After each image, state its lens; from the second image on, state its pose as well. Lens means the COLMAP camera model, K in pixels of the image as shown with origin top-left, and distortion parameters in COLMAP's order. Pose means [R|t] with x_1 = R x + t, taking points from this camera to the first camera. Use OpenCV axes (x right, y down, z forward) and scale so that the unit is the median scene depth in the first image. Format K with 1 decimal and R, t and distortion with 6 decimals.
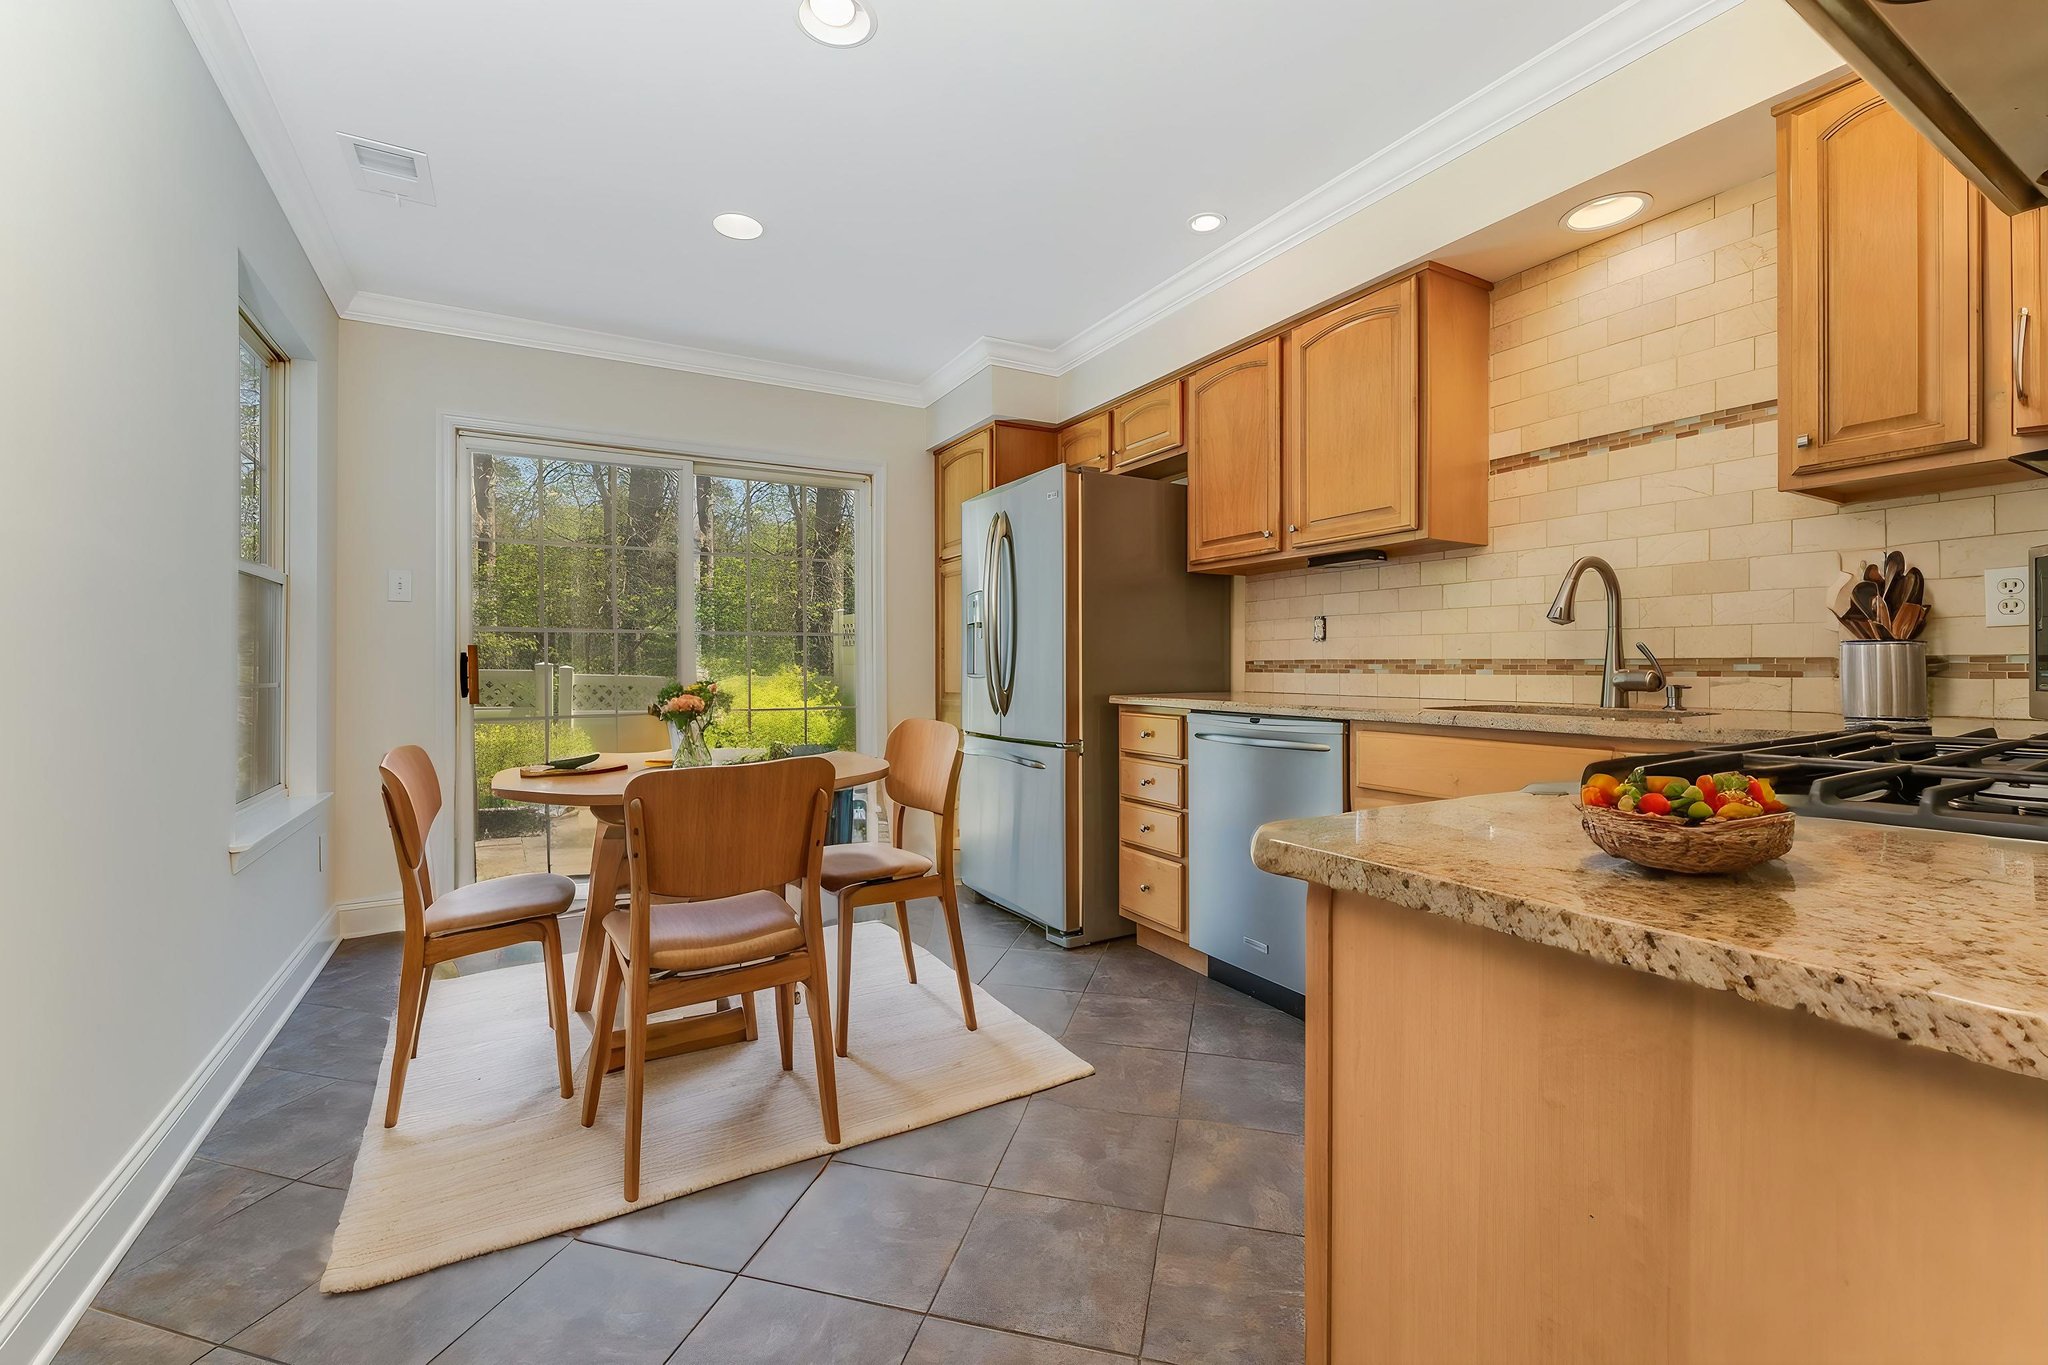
lens RADIAL K [[847.2, 0, 1018.9], [0, 847.2, 669.1], [0, 0, 1]] dist [-0.001291, -0.000518]
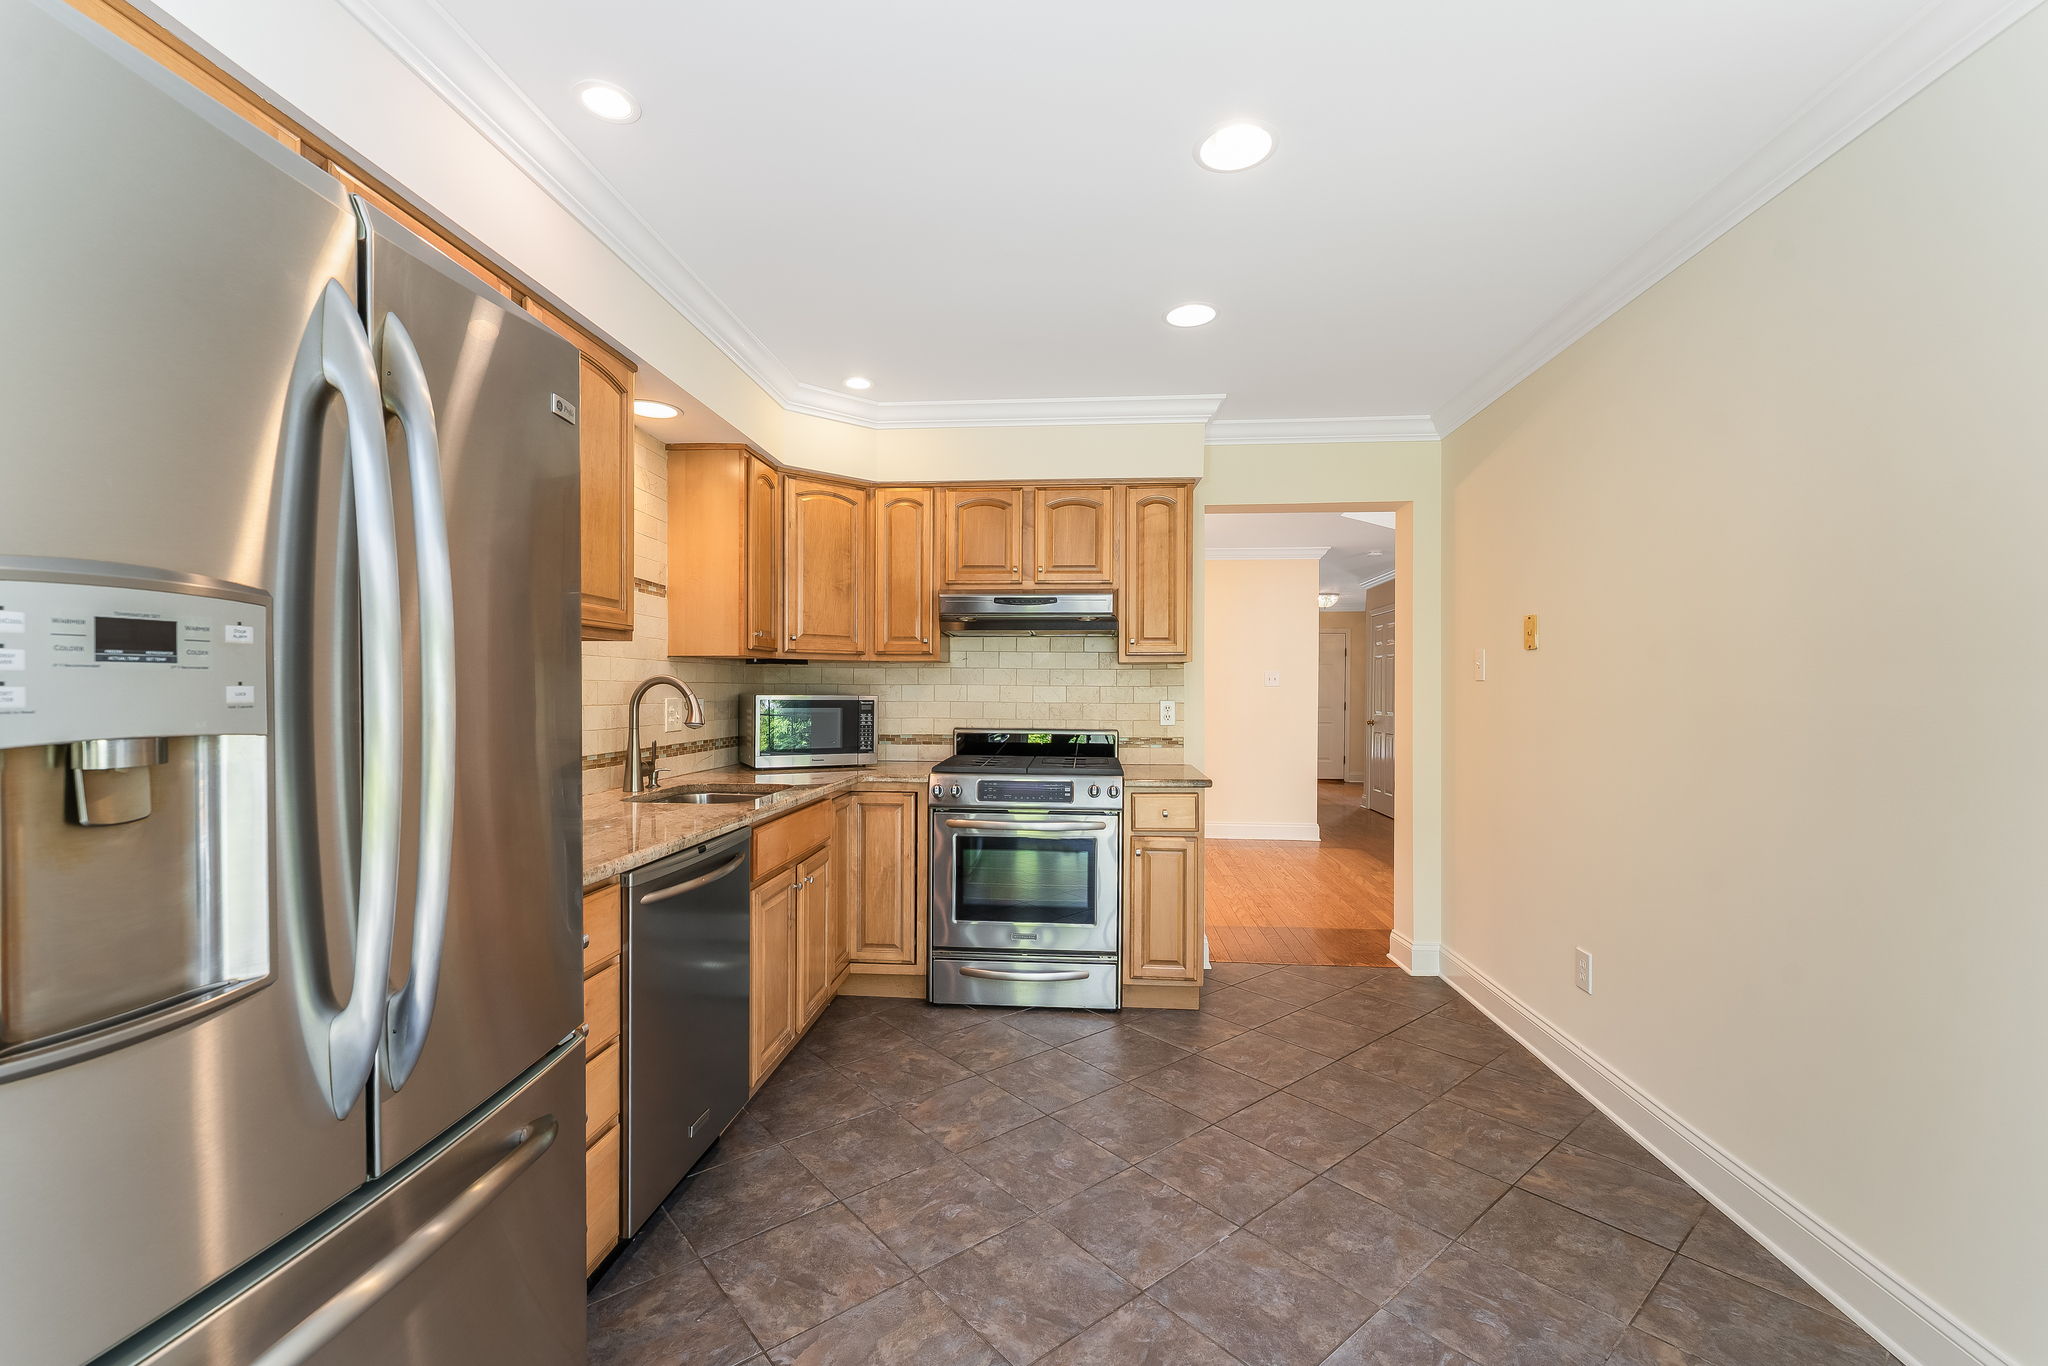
lens RADIAL K [[866.0, 0, 1024.2], [0, 866.0, 694.5], [0, 0, 1]] dist [0.001719, -0.000214]
pose [[-0.821966, -0.002250, 0.569532, -0.426552], [0.002122, 0.999973, 0.007012, -0.088024], [-0.569533, 0.006973, -0.821939, 1.409800]]
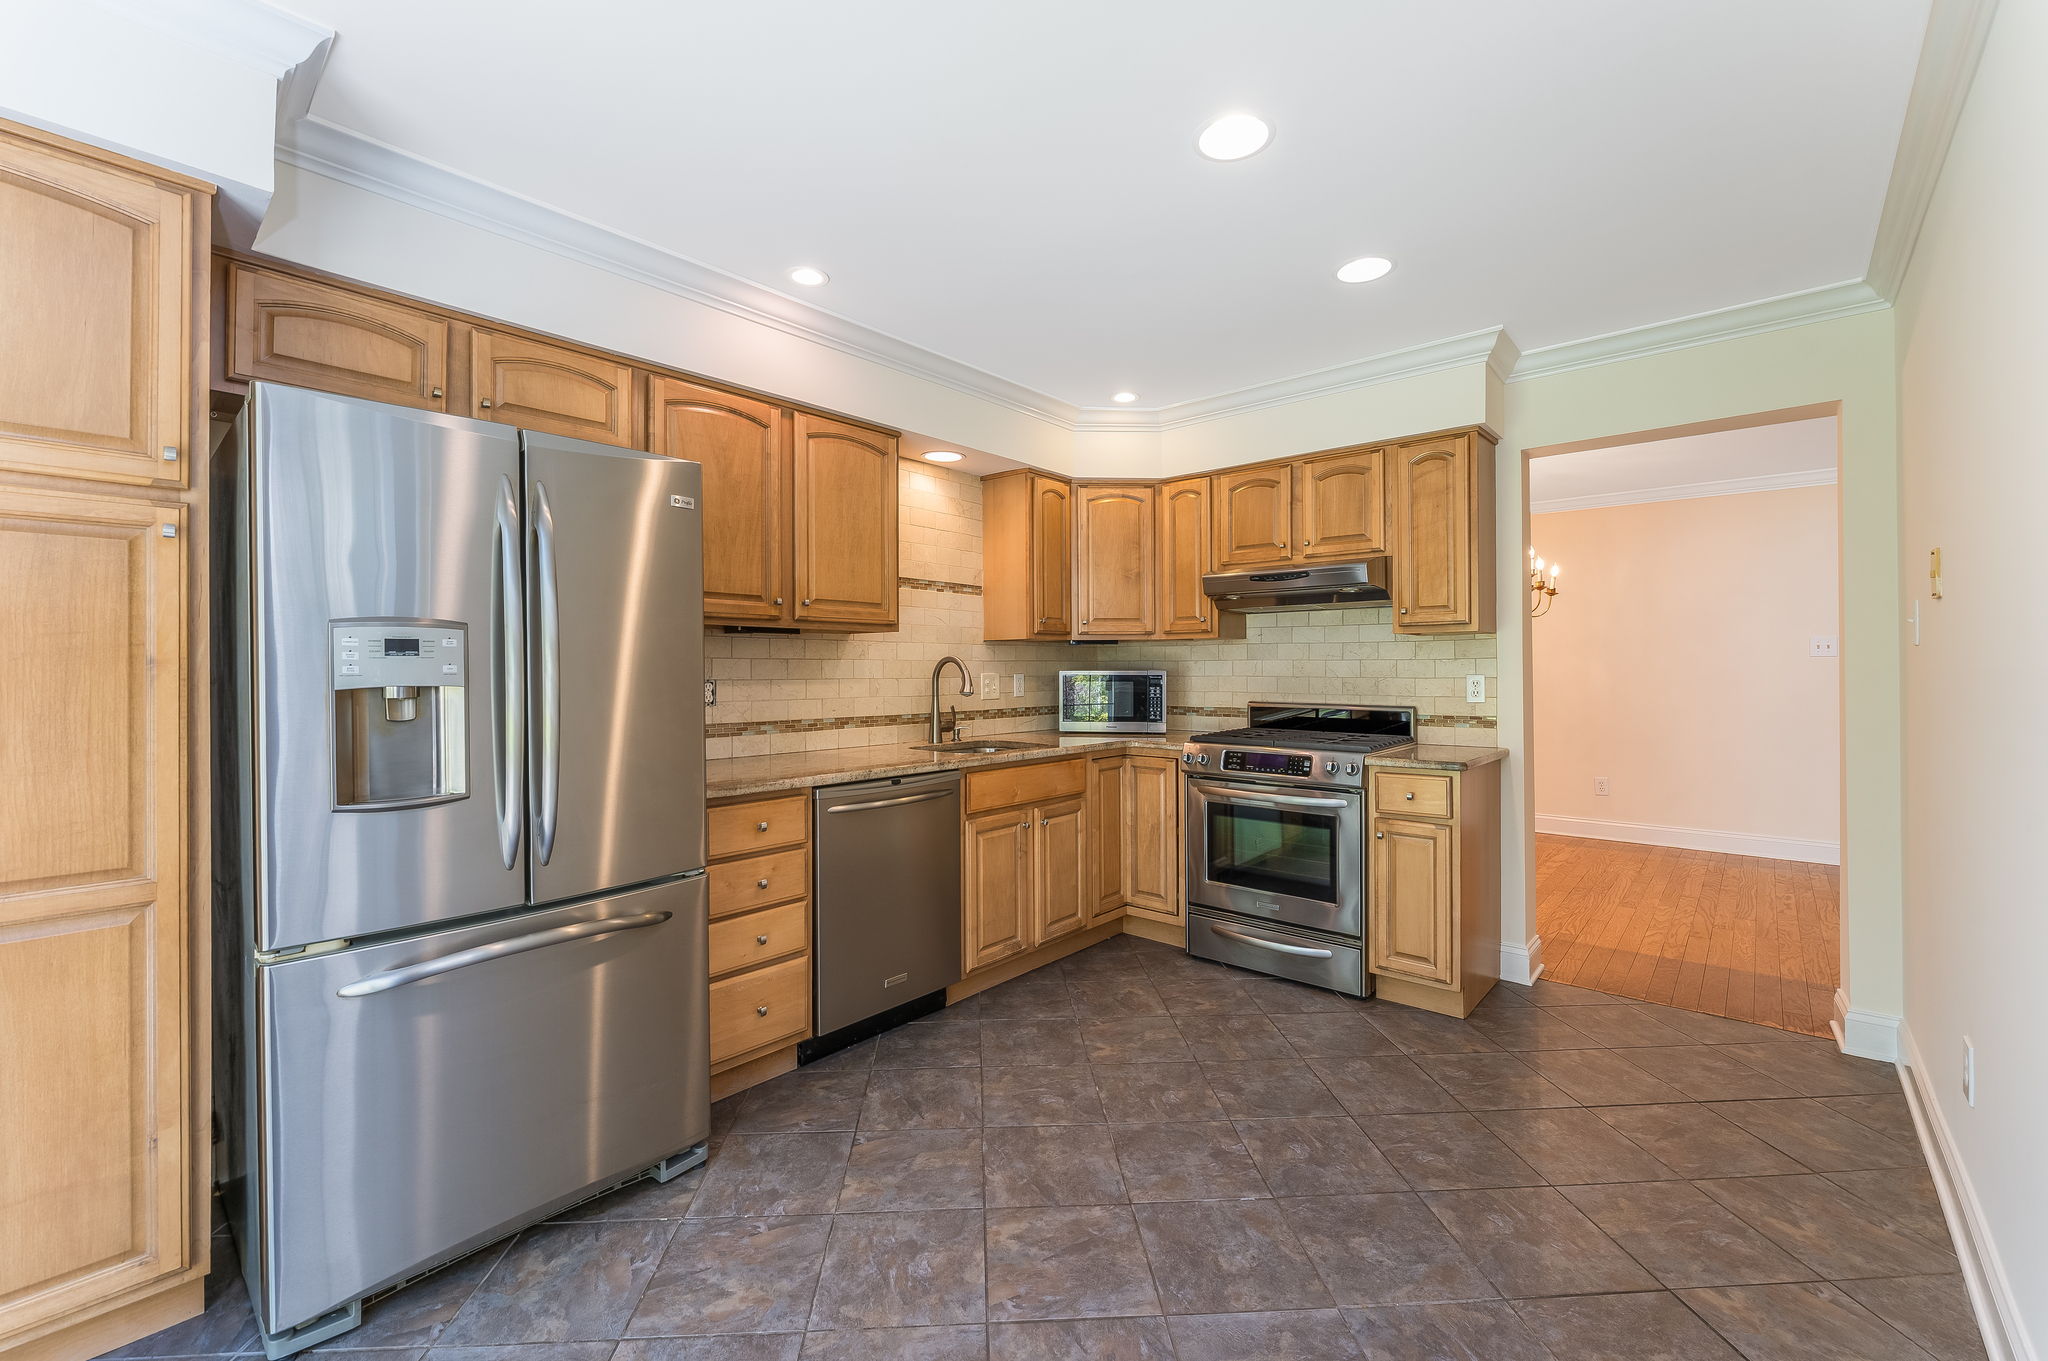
lens RADIAL K [[847.2, 0, 1018.9], [0, 847.2, 667.1], [0, 0, 1]] dist [-0.001291, -0.000518]
pose [[-0.316793, 0.006021, 0.948476, -0.792888], [0.010339, 0.999942, -0.002894, -0.081625], [-0.948438, 0.008890, -0.316837, 1.121394]]
